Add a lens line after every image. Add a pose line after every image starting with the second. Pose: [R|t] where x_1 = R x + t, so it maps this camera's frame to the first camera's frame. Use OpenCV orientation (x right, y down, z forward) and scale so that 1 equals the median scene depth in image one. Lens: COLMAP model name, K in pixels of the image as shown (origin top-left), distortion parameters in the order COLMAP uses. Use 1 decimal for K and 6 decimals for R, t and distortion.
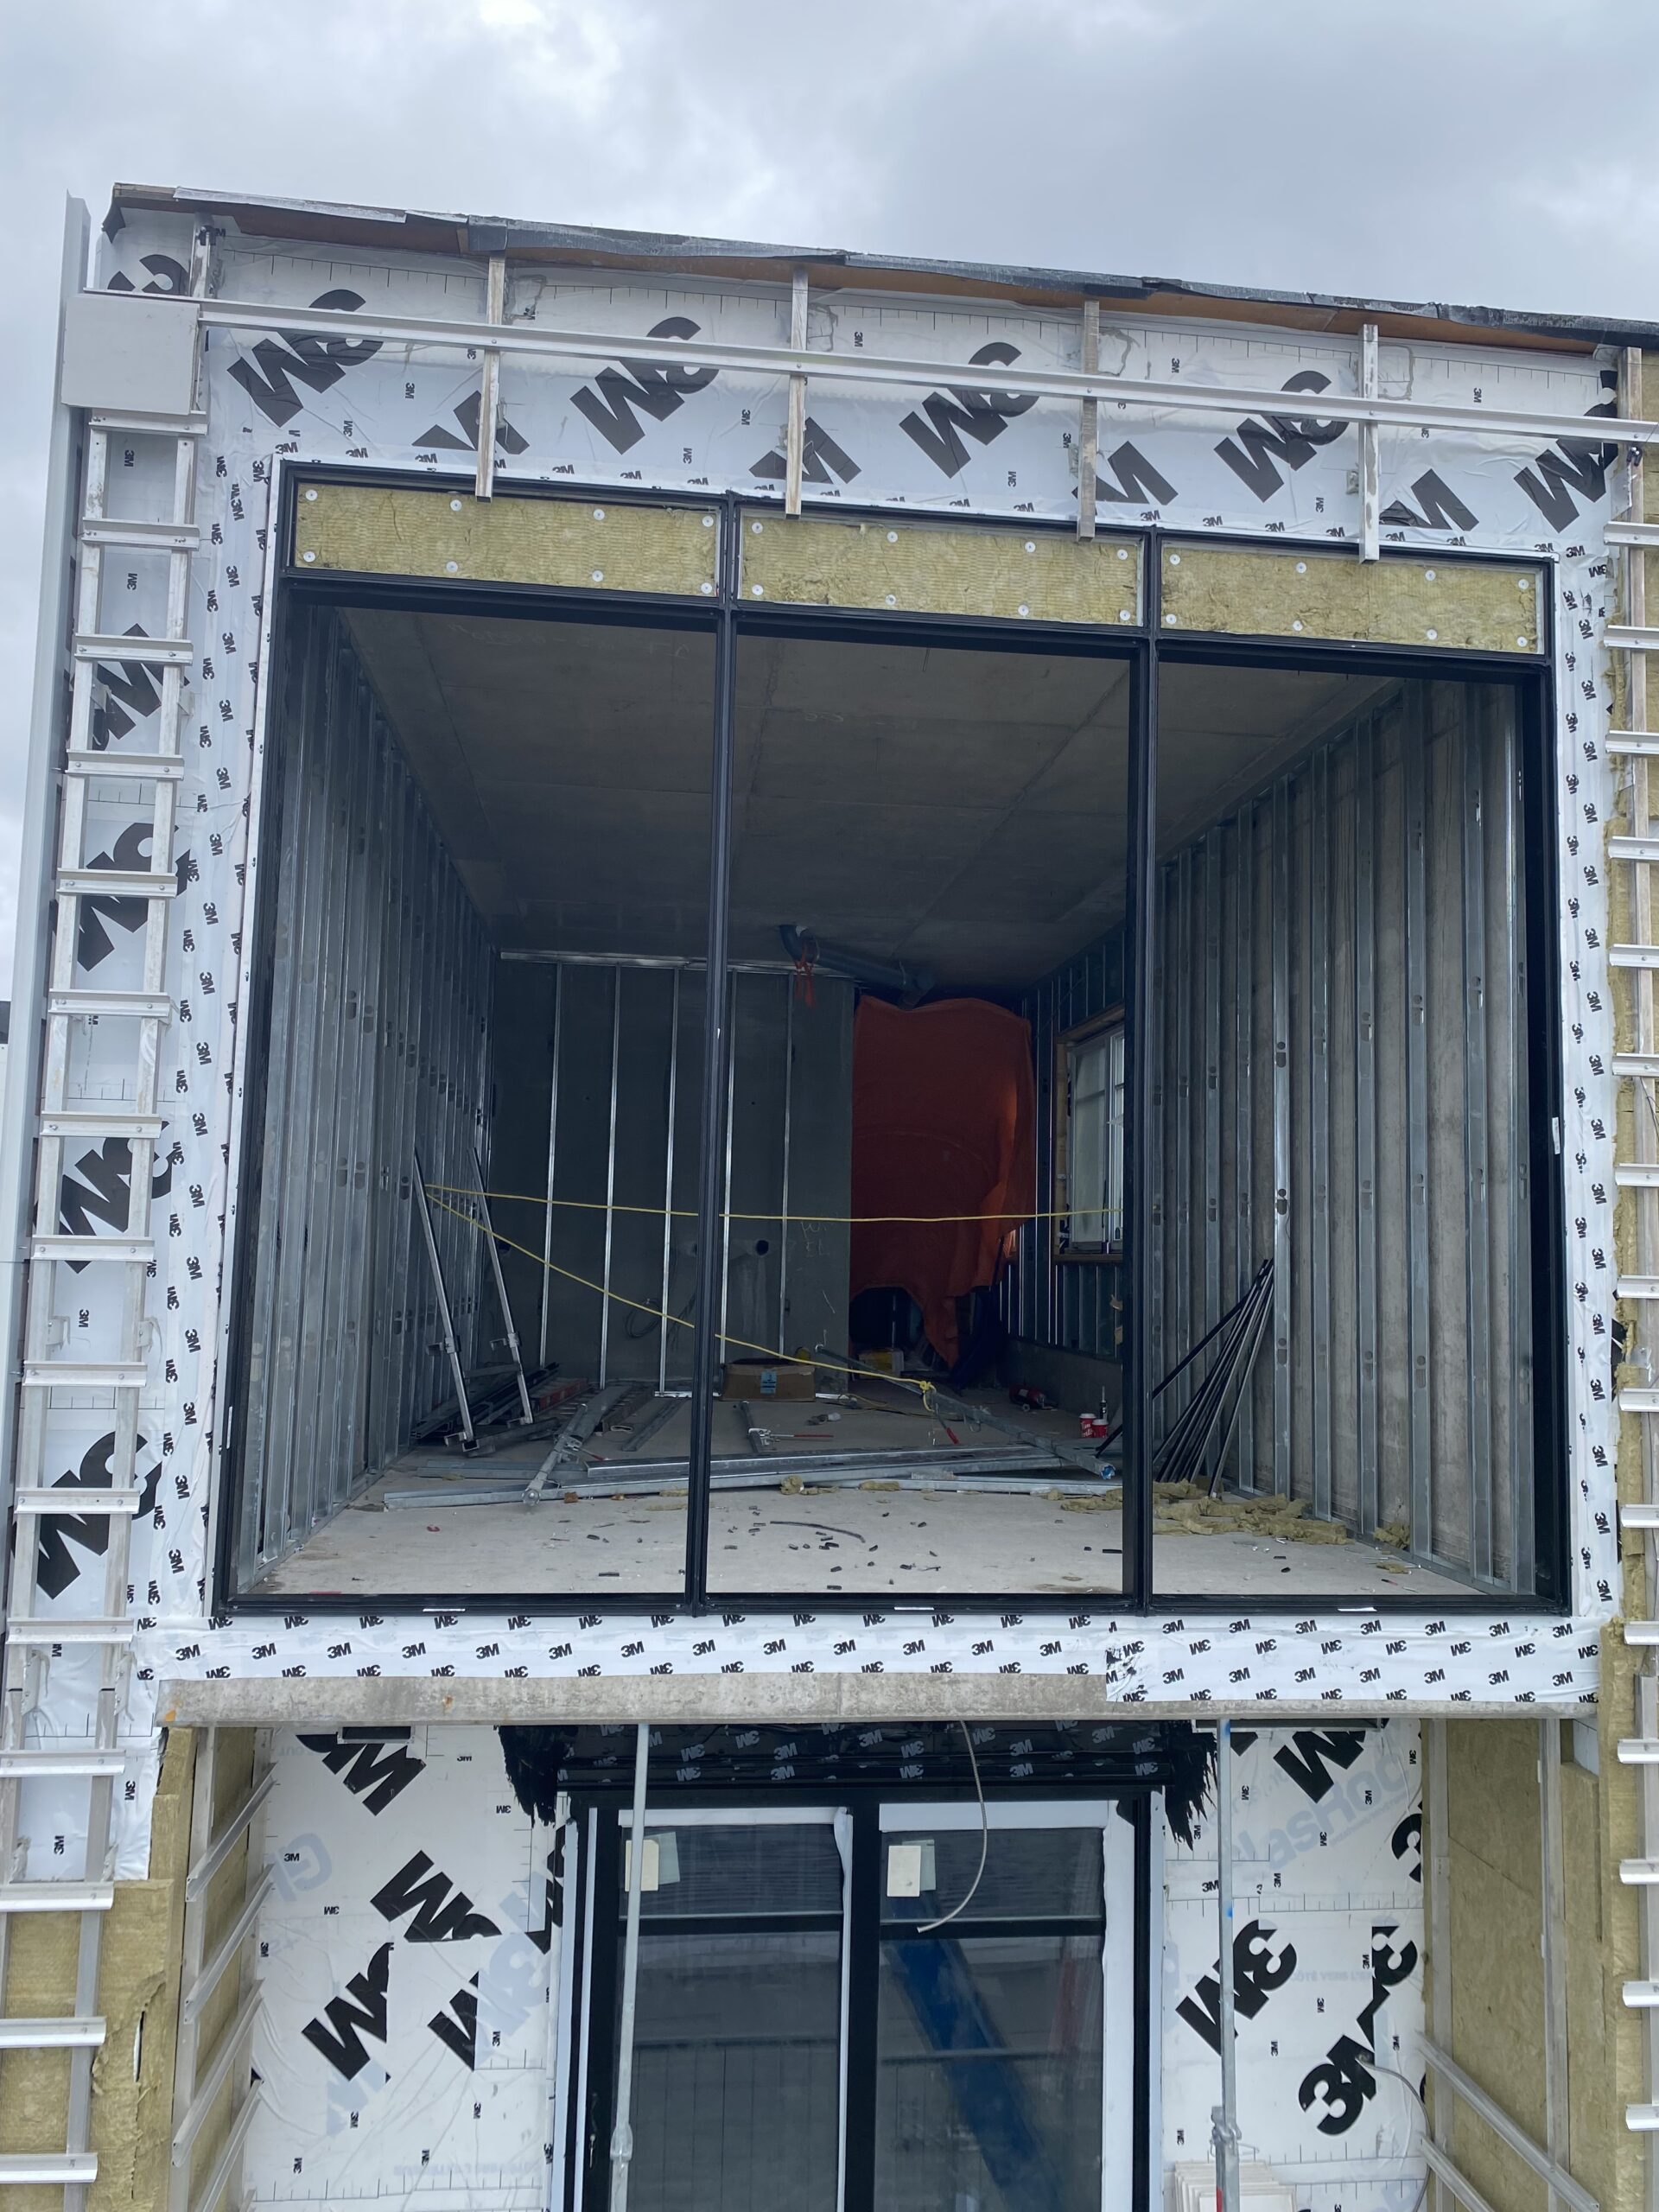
lens RADIAL K [[1840.7, 0, 867.7], [0, 1840.7, 1105.0], [0, 0, 1]] dist [-0.002465, 0.096872]
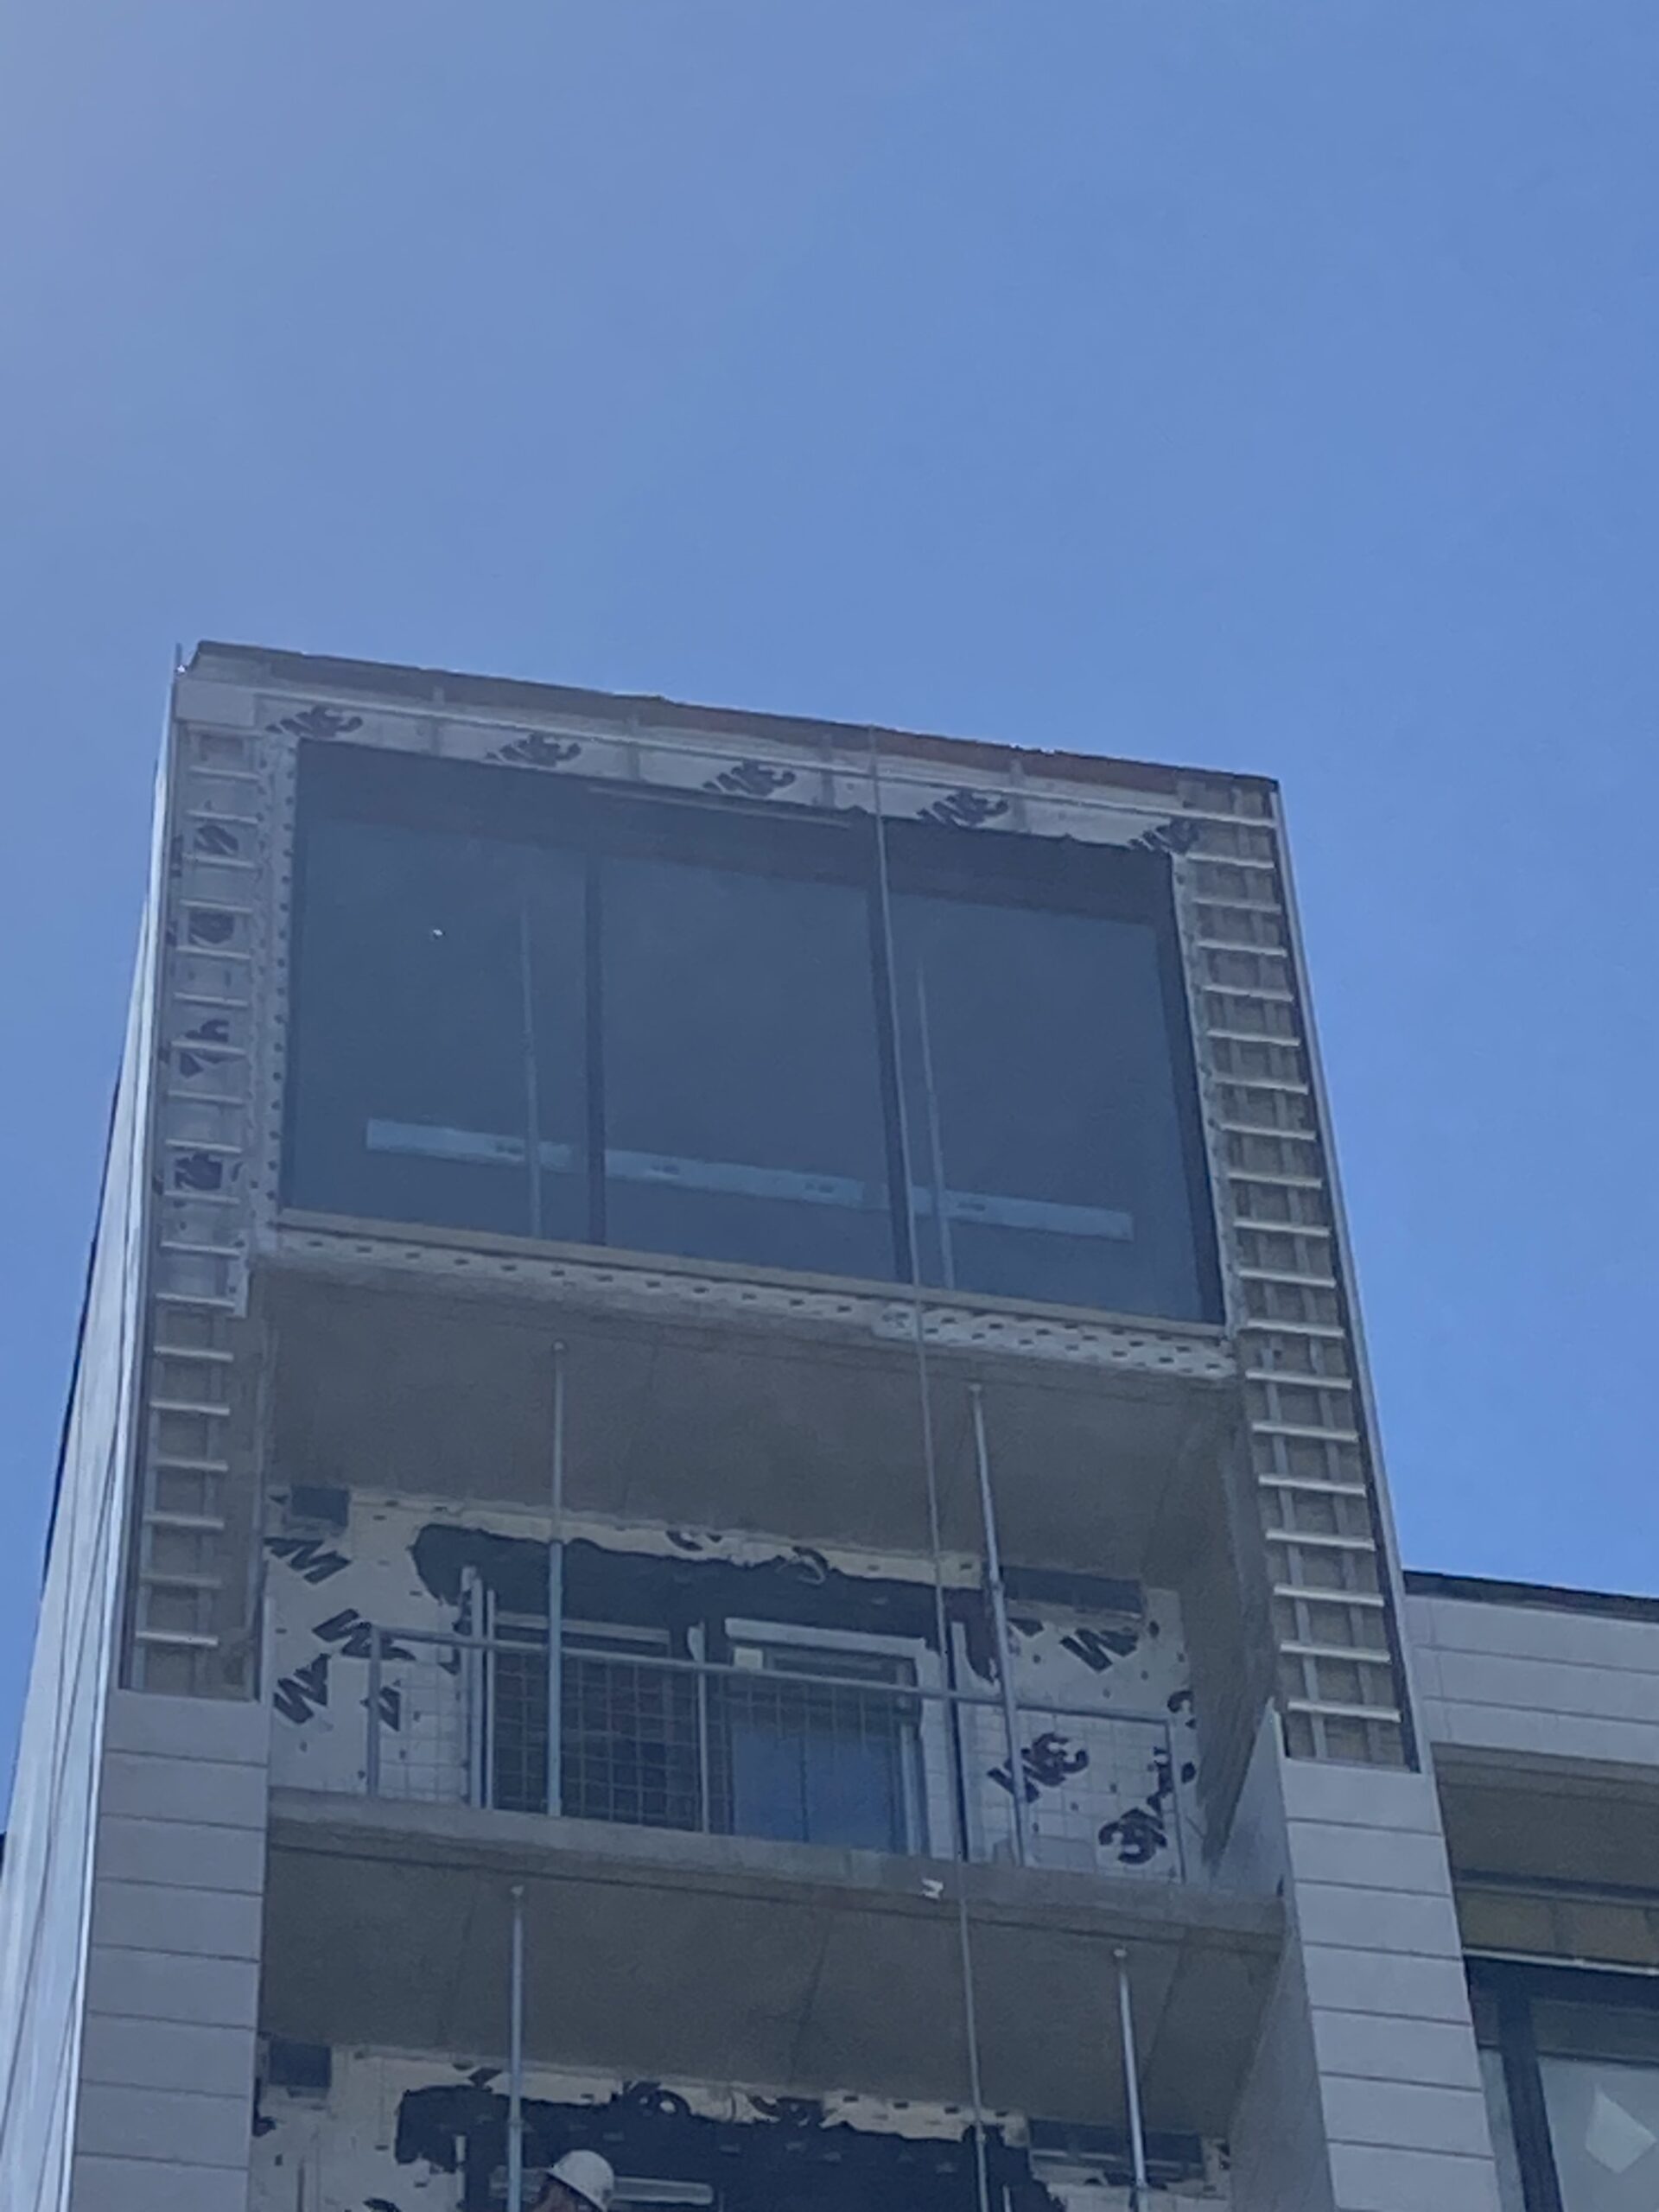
lens RADIAL K [[6797.9, 0, 1009.7], [0, 6797.9, 1108.1], [0, 0, 1]] dist [0.065293, 2.196189]
pose [[0.994459, 0.001278, 0.105117, -0.279699], [0.076382, 0.678246, -0.730855, 3.462147], [-0.072230, 0.734834, 0.674390, -2.277273]]
